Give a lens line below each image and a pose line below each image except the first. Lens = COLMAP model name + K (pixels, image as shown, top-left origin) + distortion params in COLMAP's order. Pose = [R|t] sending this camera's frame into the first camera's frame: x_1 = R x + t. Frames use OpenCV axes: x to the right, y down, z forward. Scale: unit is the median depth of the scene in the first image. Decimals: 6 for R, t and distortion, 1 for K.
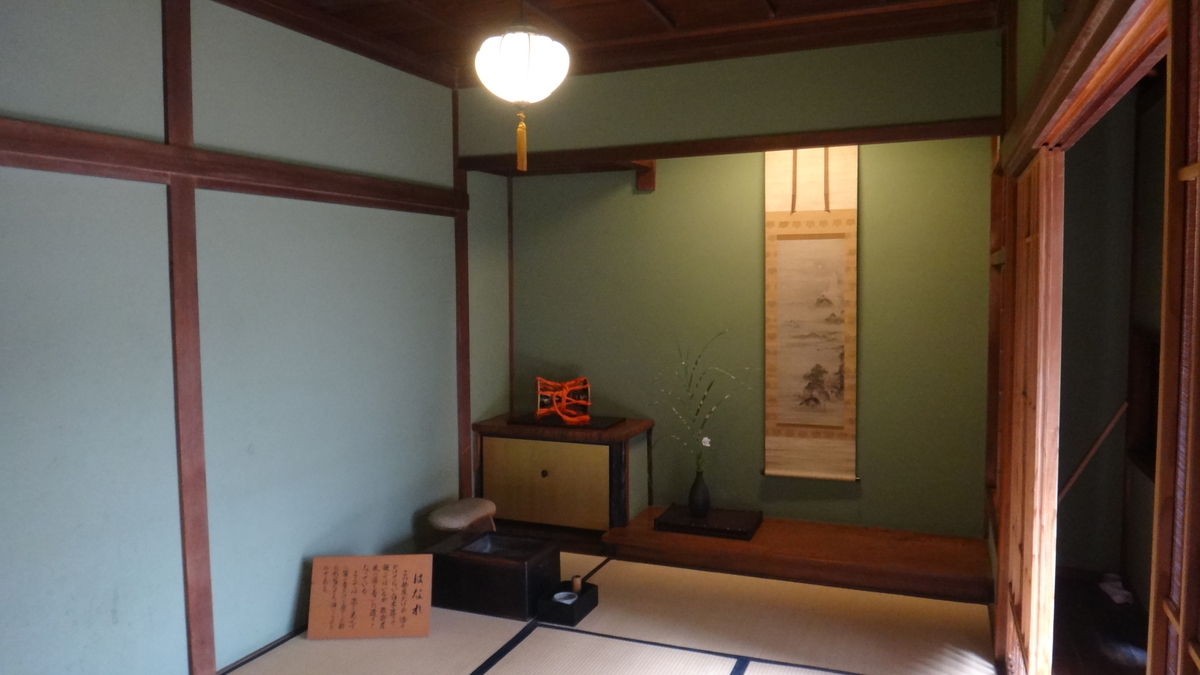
lens RADIAL K [[843.5, 0, 599.4], [0, 843.5, 334.8], [0, 0, 1]] dist [-0.031219, -0.011192]
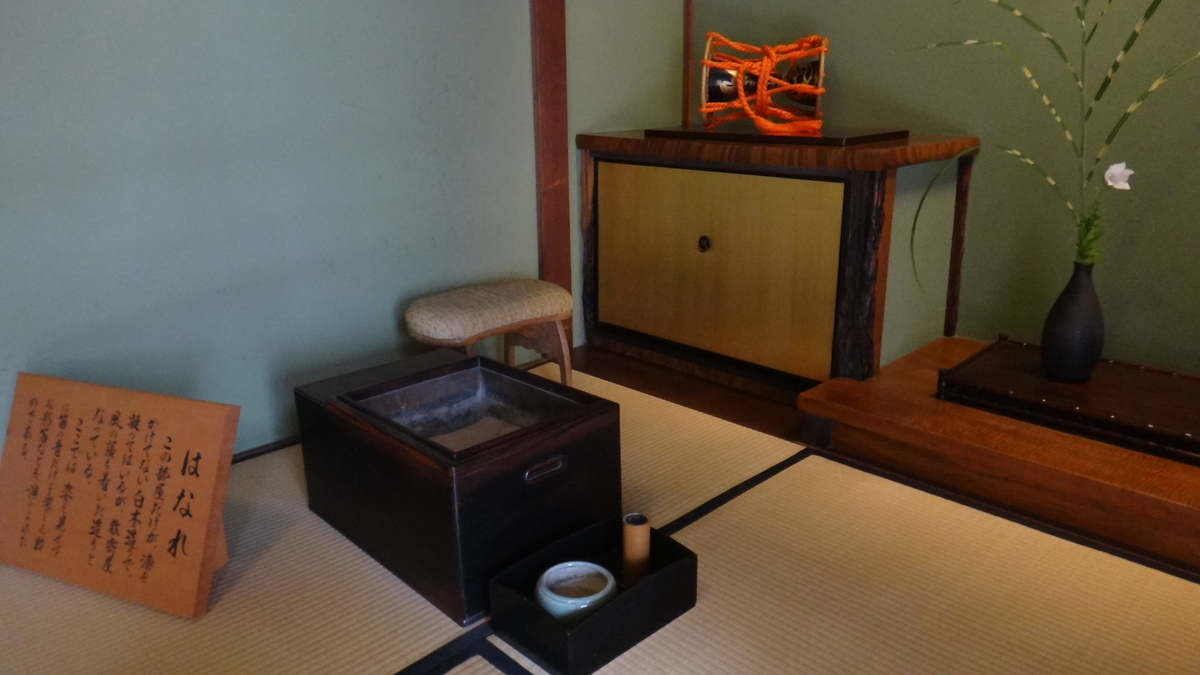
lens RADIAL K [[843.5, 0, 592.1], [0, 843.5, 333.4], [0, 0, 1]] dist [-0.031219, -0.011192]
pose [[0.913348, 0.110325, -0.391948, 0.067608], [-0.016441, 0.971801, 0.235229, 0.109121], [0.406847, -0.208402, 0.889406, 0.575378]]
